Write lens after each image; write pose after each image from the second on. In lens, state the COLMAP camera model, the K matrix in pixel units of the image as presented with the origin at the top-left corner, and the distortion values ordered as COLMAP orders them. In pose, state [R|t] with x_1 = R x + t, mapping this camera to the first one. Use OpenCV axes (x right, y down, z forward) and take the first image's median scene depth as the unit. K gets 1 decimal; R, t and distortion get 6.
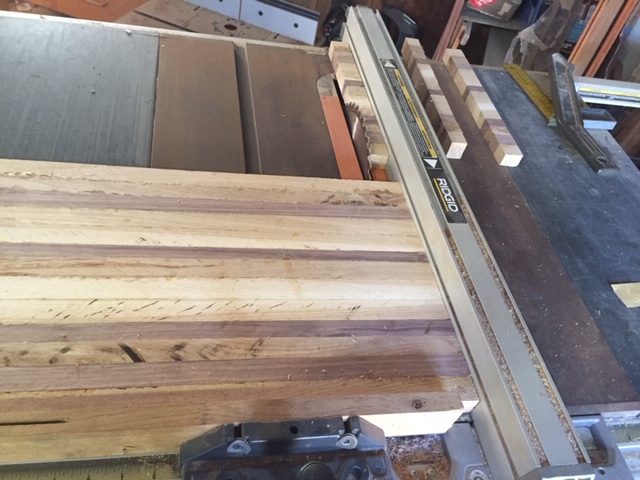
lens RADIAL K [[571.9, 0, 320.0], [0, 571.9, 240.0], [0, 0, 1]] dist [0.012348, -0.016556]
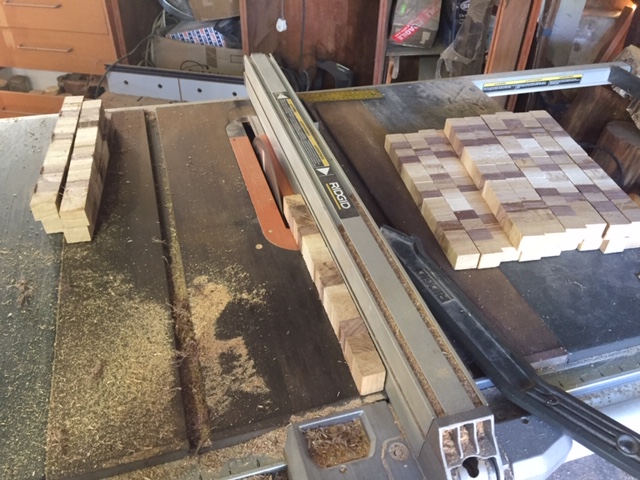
lens RADIAL K [[571.9, 0, 320.0], [0, 571.9, 240.0], [0, 0, 1]] dist [0.012348, -0.016556]
pose [[0.976803, -0.214066, -0.005554, 0.139310], [0.212010, 0.970418, -0.115505, 0.089434], [0.030115, 0.111648, 0.993291, -0.021566]]
